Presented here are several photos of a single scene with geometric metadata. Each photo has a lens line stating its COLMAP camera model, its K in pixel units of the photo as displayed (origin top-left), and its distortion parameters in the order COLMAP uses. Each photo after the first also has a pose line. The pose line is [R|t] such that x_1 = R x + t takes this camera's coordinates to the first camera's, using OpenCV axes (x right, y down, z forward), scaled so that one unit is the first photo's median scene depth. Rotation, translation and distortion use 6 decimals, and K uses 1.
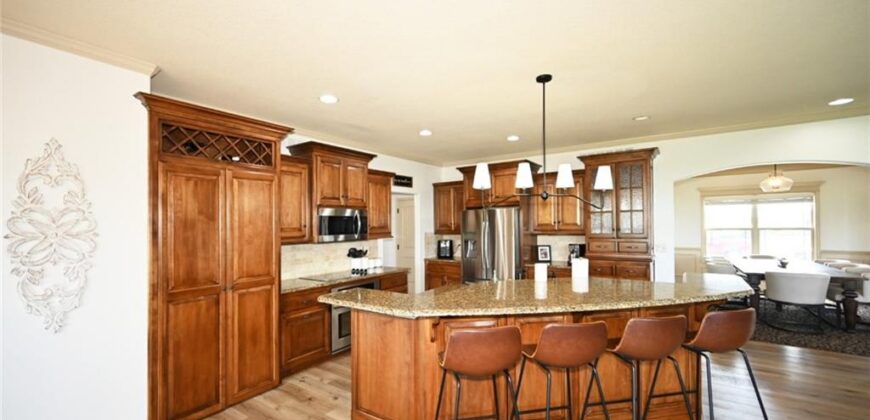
lens RADIAL K [[349.4, 0, 436.9], [0, 349.4, 223.1], [0, 0, 1]] dist [0.001045, 0.000074]
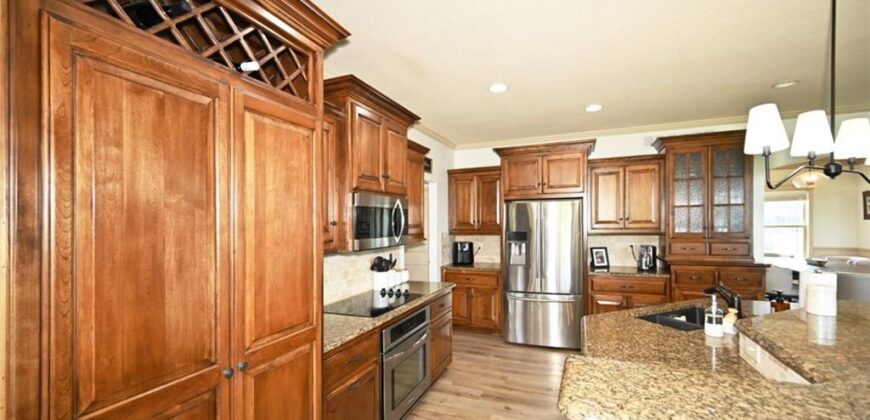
lens RADIAL K [[348.4, 0, 437.3], [0, 348.4, 222.2], [0, 0, 1]] dist [0.000717, -0.000159]
pose [[0.974354, -0.000229, 0.225020, -0.333341], [0.000377, 1.000000, -0.000614, 0.007095], [-0.225020, 0.000683, 0.974354, 0.393464]]
